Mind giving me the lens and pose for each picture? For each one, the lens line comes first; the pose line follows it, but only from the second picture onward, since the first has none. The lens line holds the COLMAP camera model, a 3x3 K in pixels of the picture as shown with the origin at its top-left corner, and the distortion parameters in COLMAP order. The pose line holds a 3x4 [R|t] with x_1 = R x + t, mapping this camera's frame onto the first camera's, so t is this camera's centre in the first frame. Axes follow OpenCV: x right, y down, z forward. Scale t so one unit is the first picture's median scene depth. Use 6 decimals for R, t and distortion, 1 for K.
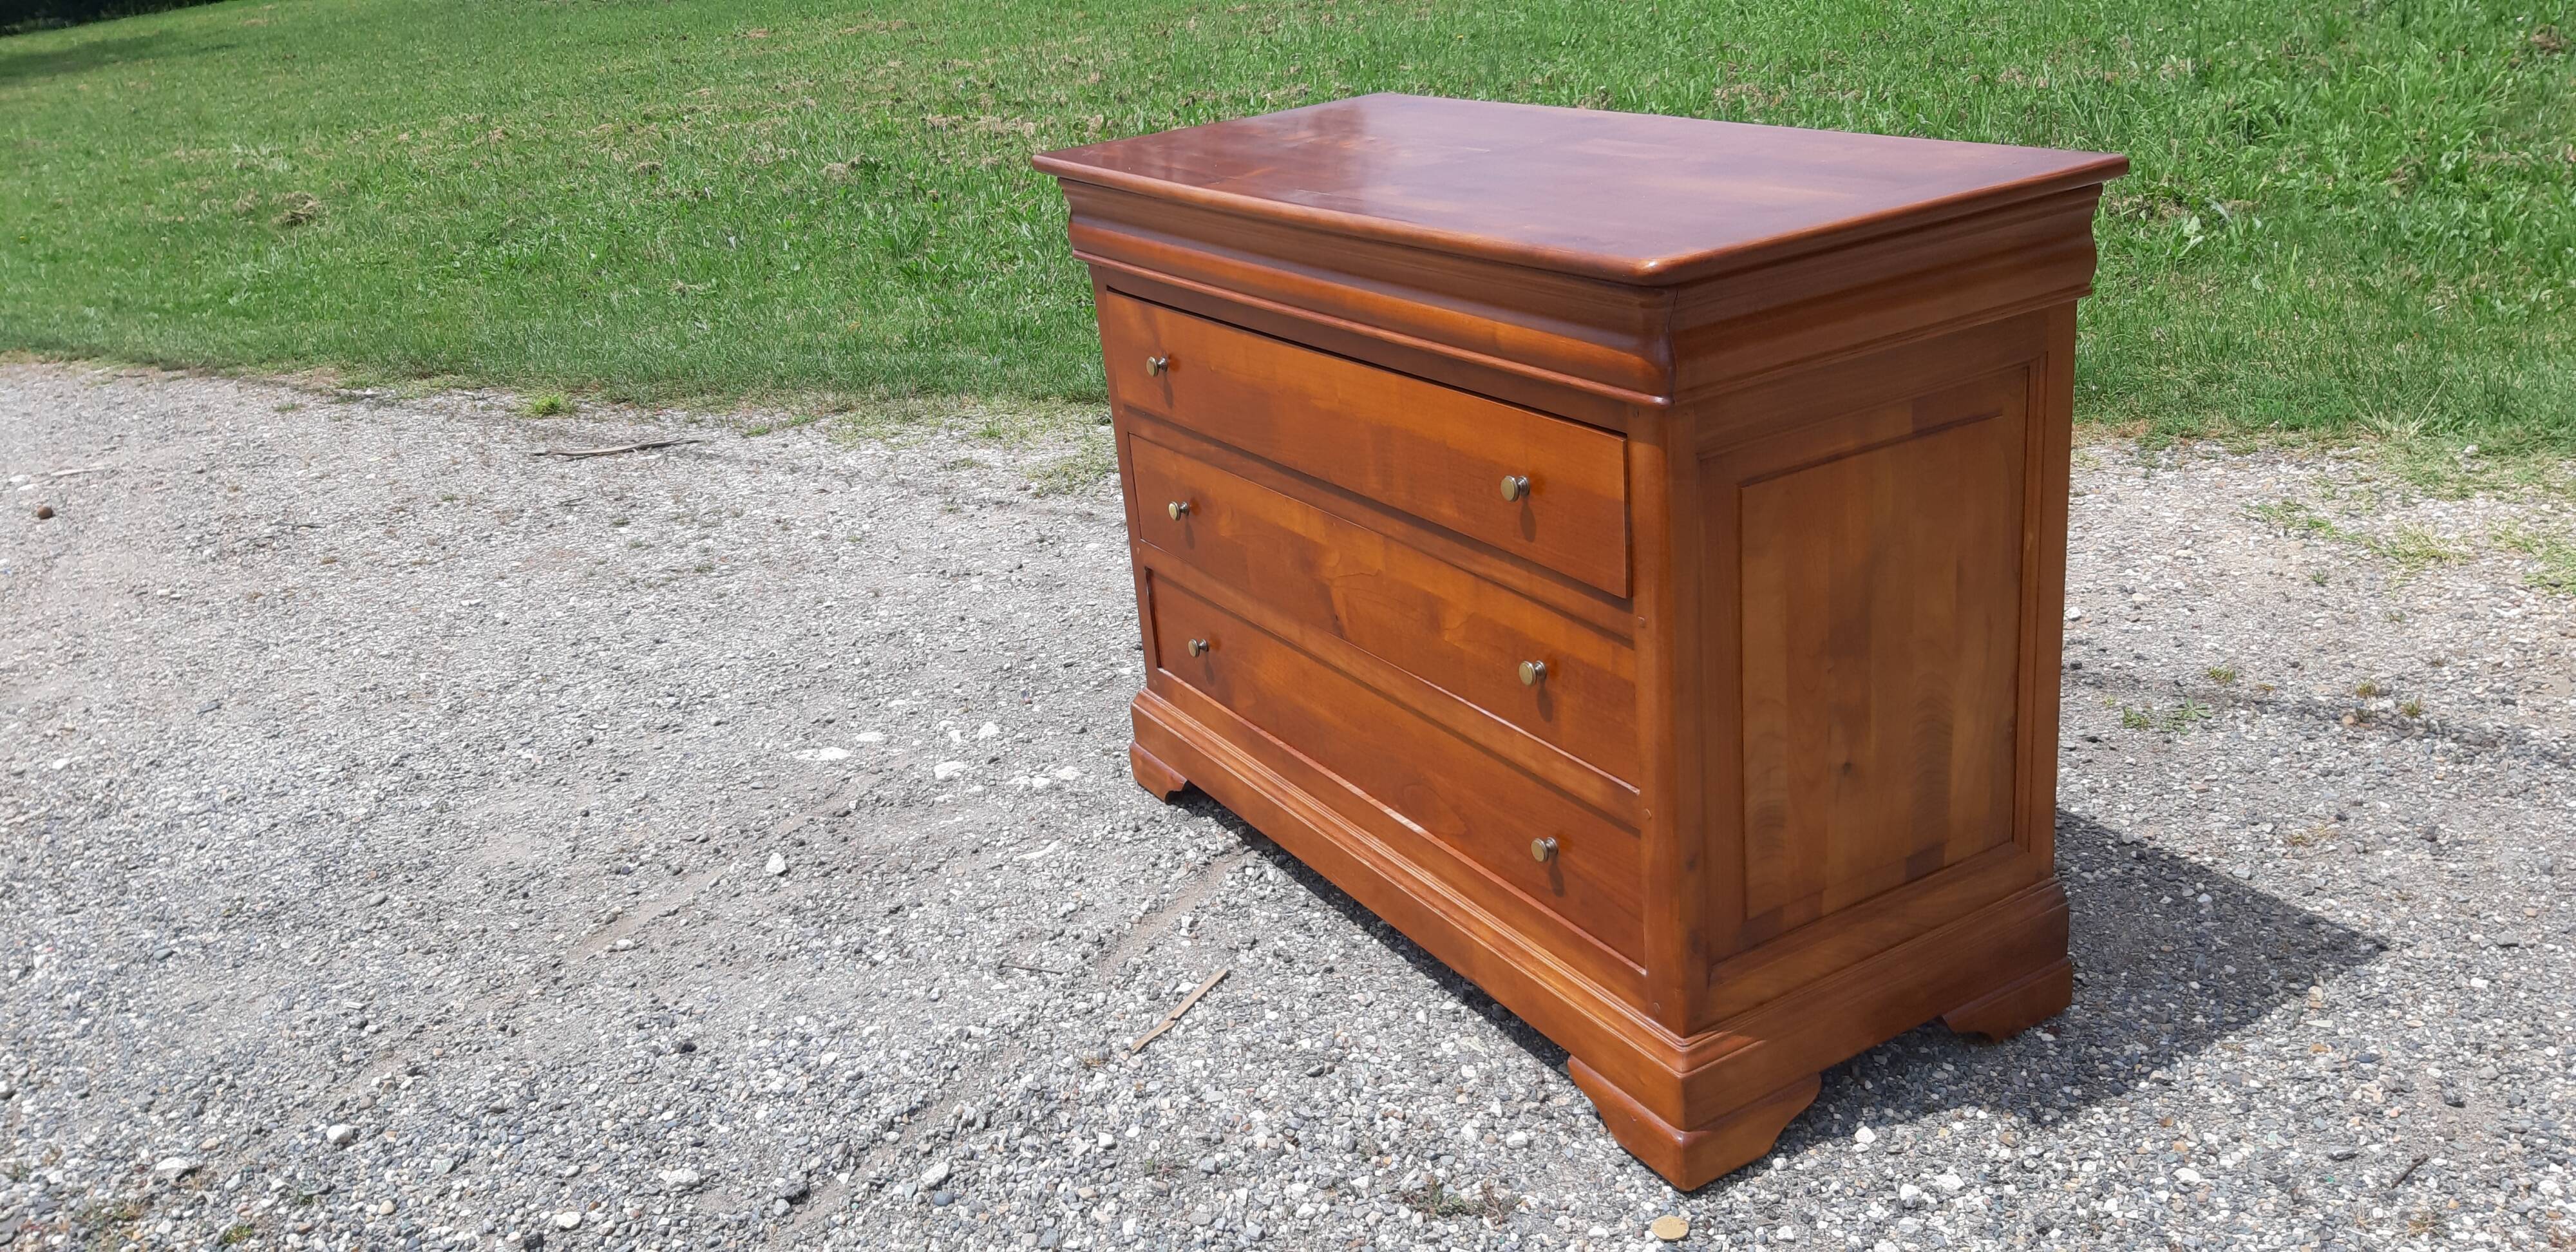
lens RADIAL K [[2029.4, 0, 1282.1], [0, 2029.4, 628.5], [0, 0, 1]] dist [0.060048, -0.104382]
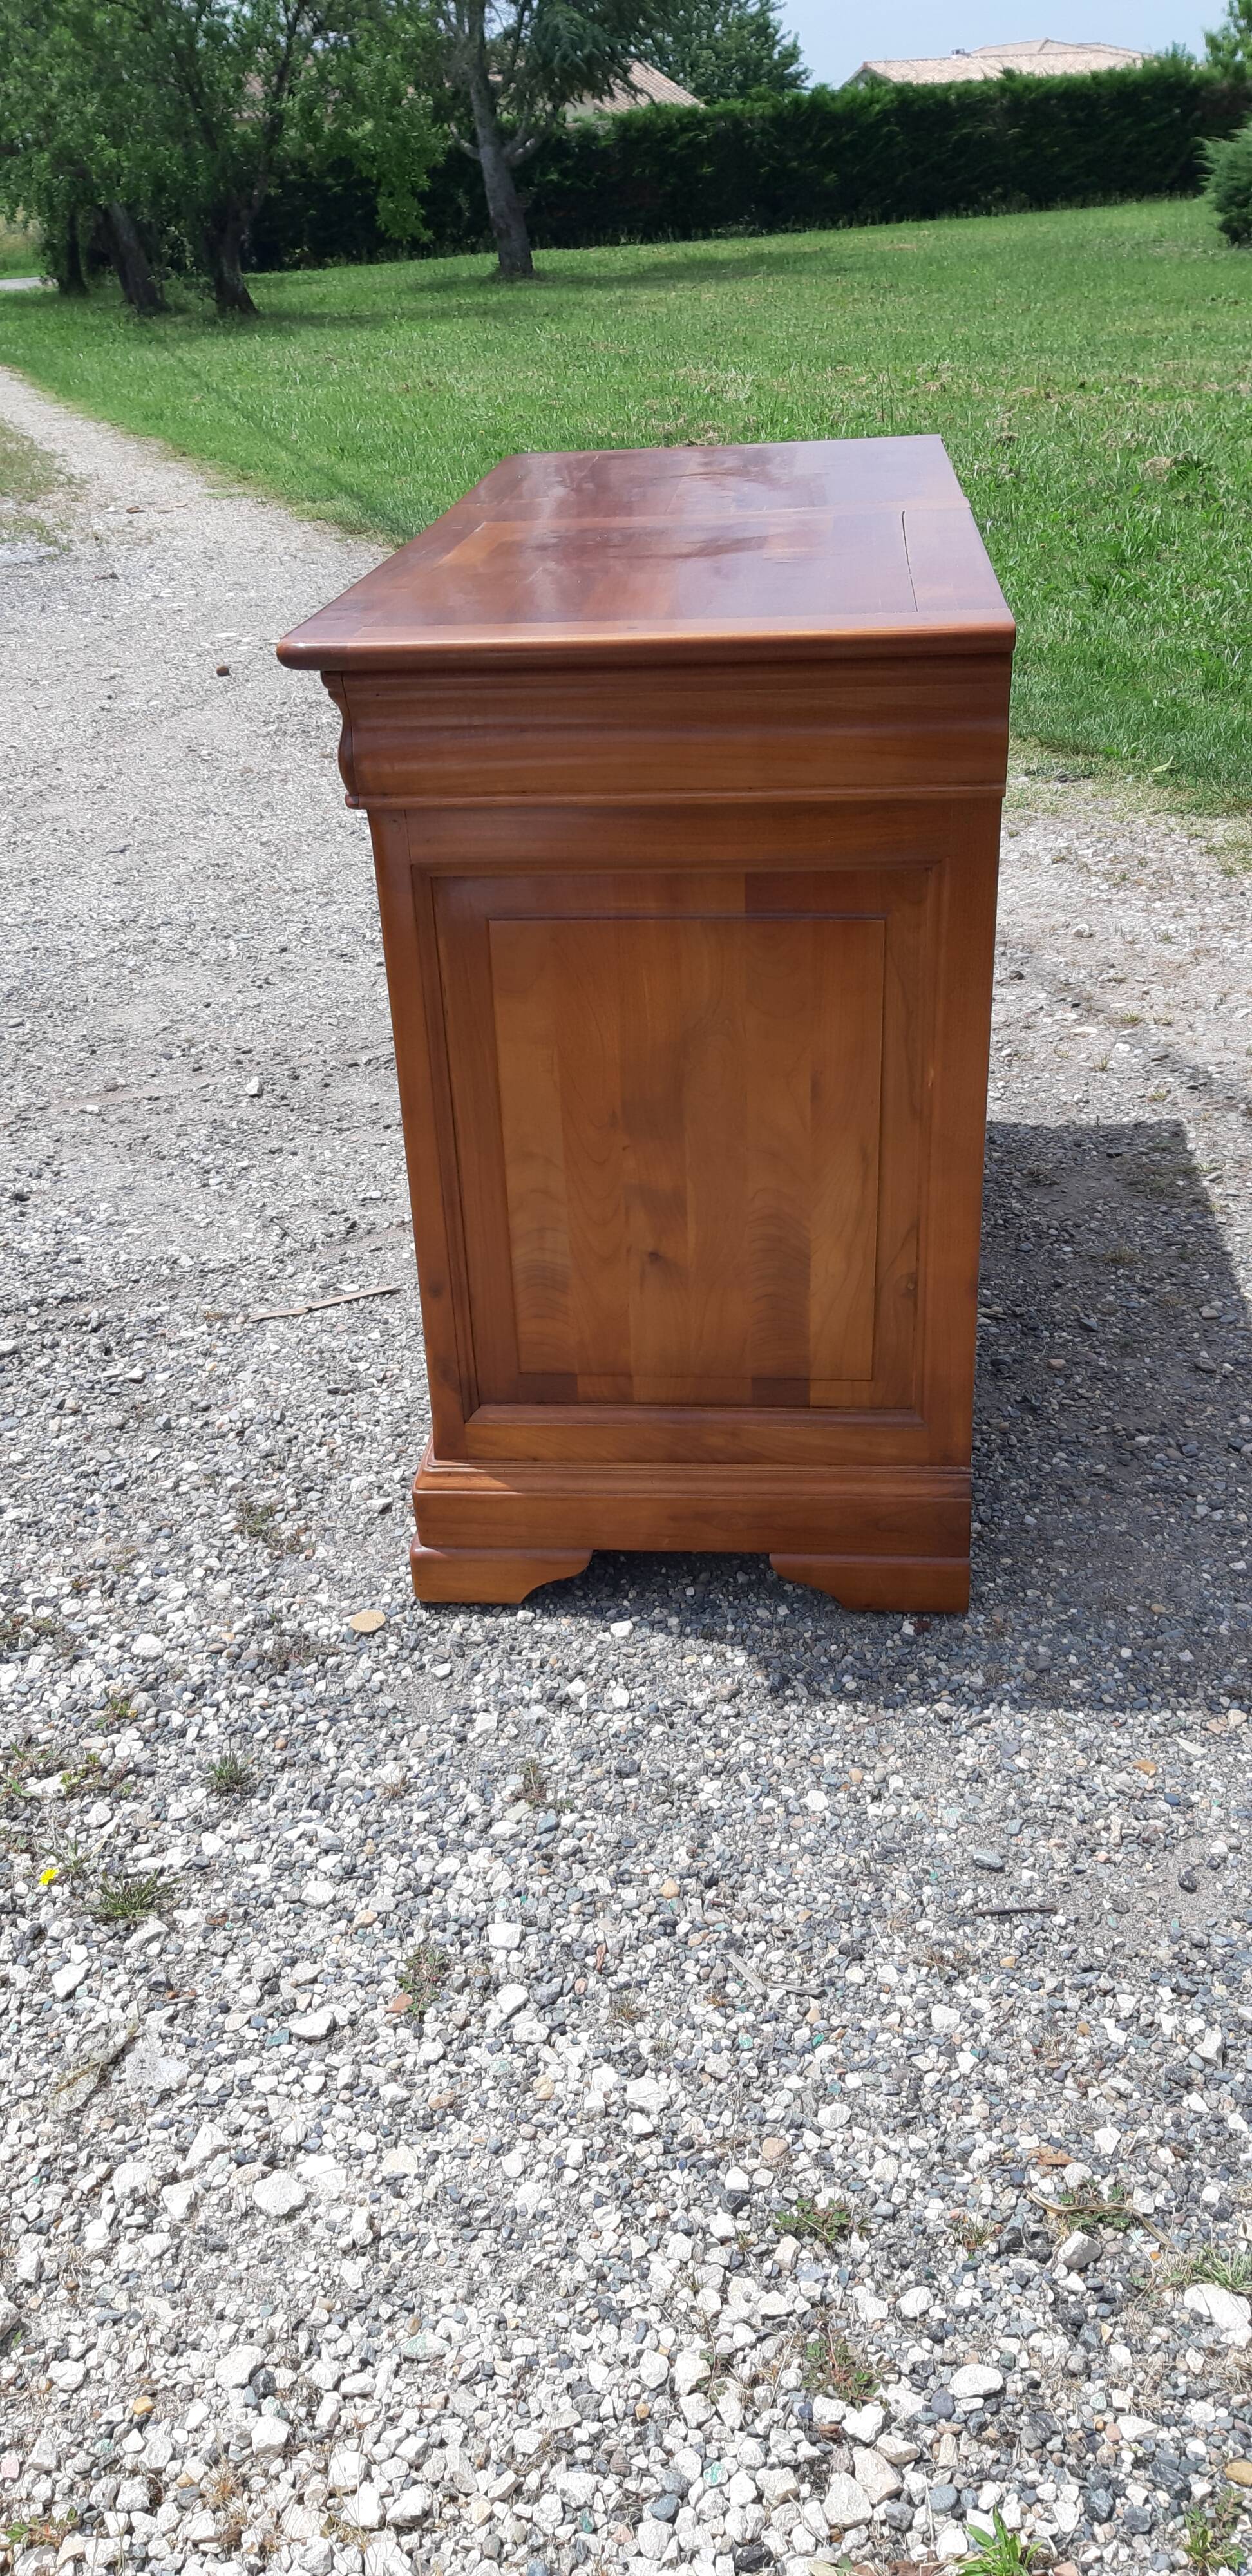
lens RADIAL K [[2029.4, 0, 618.3], [0, 2029.4, 1291.4], [0, 0, 1]] dist [0.060048, -0.104382]
pose [[0.812116, 0.324487, -0.484949, 0.709072], [-0.235592, 0.942701, 0.236244, -0.130048], [0.533820, -0.077607, 0.842029, 0.208538]]
